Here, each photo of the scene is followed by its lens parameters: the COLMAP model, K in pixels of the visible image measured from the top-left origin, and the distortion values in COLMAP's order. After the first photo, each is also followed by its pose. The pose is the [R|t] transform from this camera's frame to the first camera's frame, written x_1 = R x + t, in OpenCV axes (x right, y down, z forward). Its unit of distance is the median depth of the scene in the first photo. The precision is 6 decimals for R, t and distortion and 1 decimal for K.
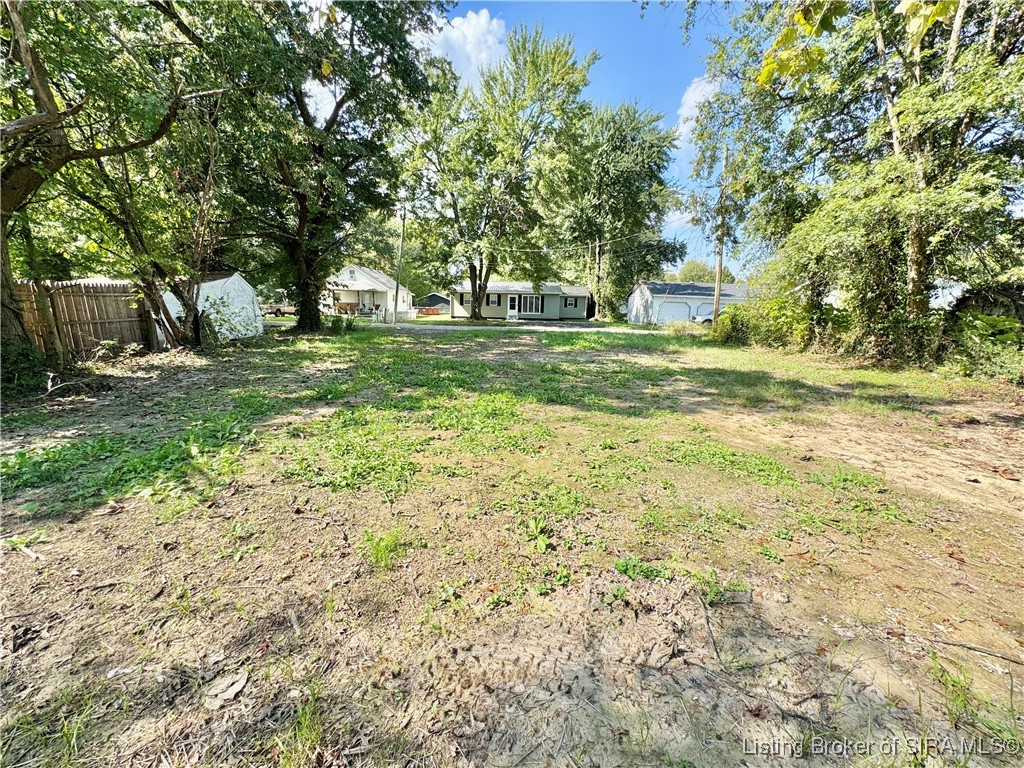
lens RADIAL K [[409.5, 0, 512.0], [0, 409.5, 384.0], [0, 0, 1]] dist [-0.000591, 0.000017]
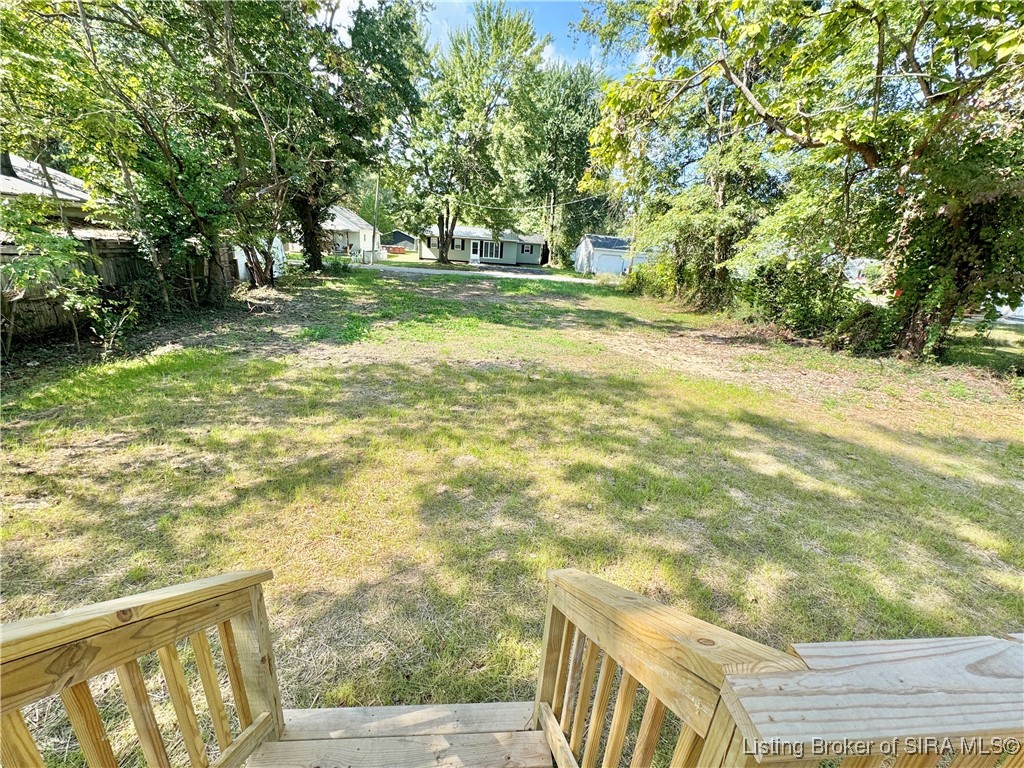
lens RADIAL K [[409.5, 0, 512.0], [0, 409.5, 384.0], [0, 0, 1]] dist [-0.000591, 0.000017]
pose [[0.995068, 0.013127, 0.098320, -0.003987], [-0.027144, 0.989405, 0.142620, 0.010217], [-0.095406, -0.144585, 0.984882, -0.204182]]
